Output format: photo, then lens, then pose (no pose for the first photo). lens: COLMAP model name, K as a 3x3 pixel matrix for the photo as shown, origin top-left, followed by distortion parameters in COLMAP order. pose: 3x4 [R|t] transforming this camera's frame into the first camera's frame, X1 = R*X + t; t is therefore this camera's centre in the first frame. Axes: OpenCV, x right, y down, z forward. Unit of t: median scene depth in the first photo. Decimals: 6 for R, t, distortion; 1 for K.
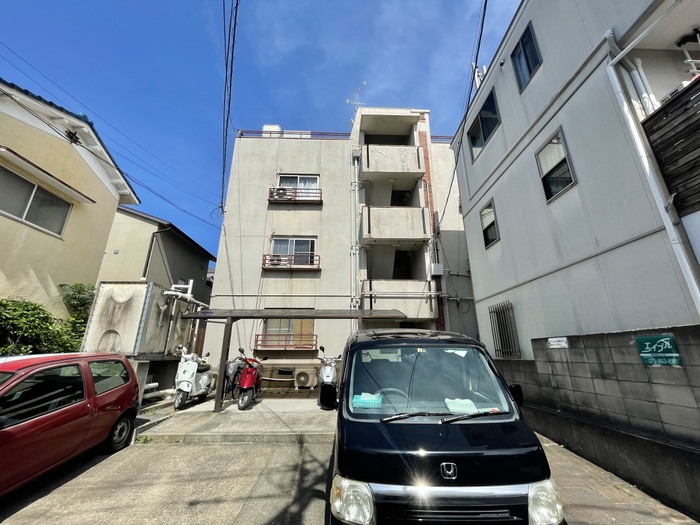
lens RADIAL K [[283.2, 0, 353.1], [0, 283.2, 263.2], [0, 0, 1]] dist [-0.007457, 0.000303]
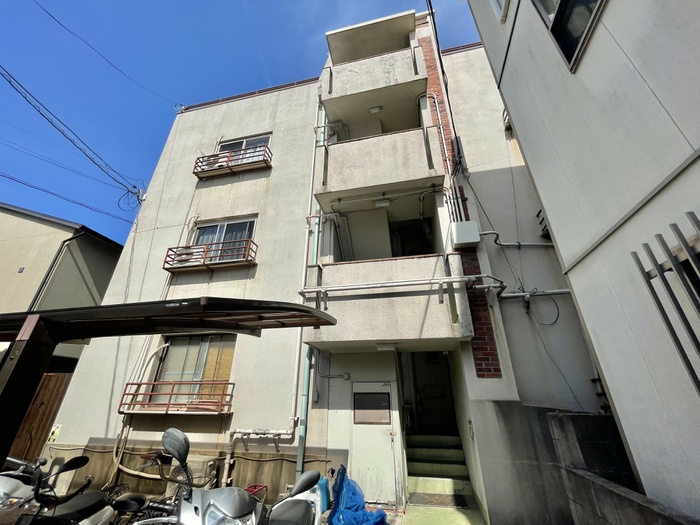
lens RADIAL K [[283.2, 0, 353.1], [0, 283.2, 262.3], [0, 0, 1]] dist [-0.007457, 0.000303]
pose [[0.968815, -0.105958, -0.223988, 0.213173], [0.074447, 0.986666, -0.144737, 0.120989], [0.236337, 0.123548, 0.963785, 0.501315]]
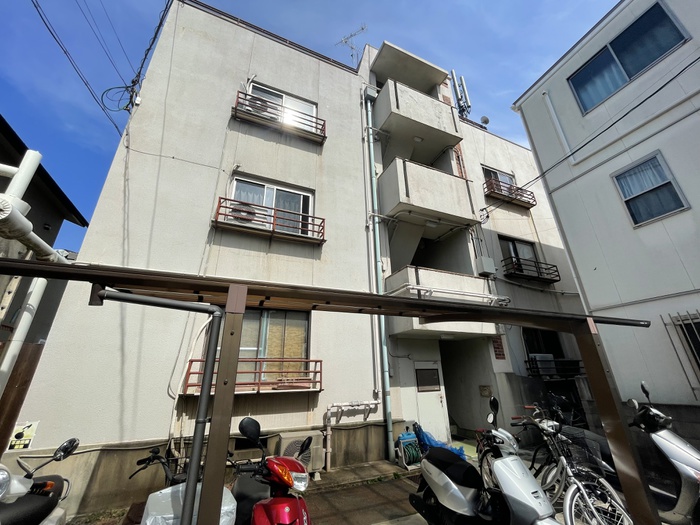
lens RADIAL K [[283.2, 0, 352.3], [0, 283.2, 262.9], [0, 0, 1]] dist [-0.007457, 0.000303]
pose [[0.928219, 0.121440, 0.351656, -0.259795], [-0.094465, 0.991180, -0.092943, 0.110483], [-0.359842, 0.053052, 0.931504, 0.454064]]
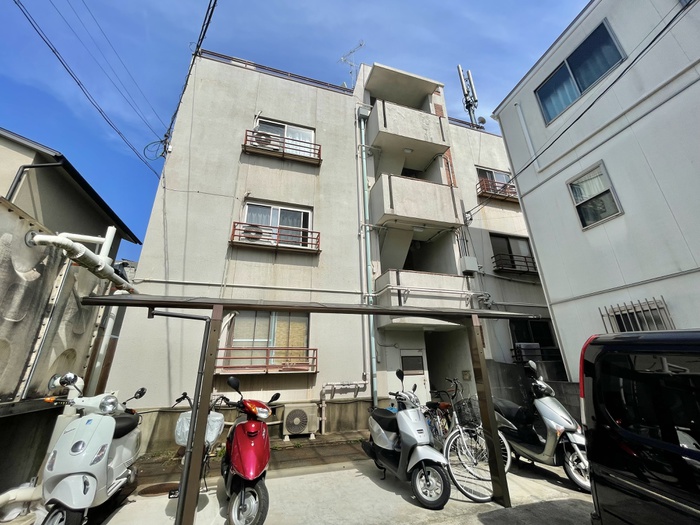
lens RADIAL K [[283.2, 0, 352.3], [0, 283.2, 263.0], [0, 0, 1]] dist [-0.007457, 0.000303]
pose [[0.964987, 0.074316, 0.251549, -0.211949], [-0.061314, 0.996364, -0.059148, 0.083670], [-0.255030, 0.041654, 0.966035, 0.319844]]
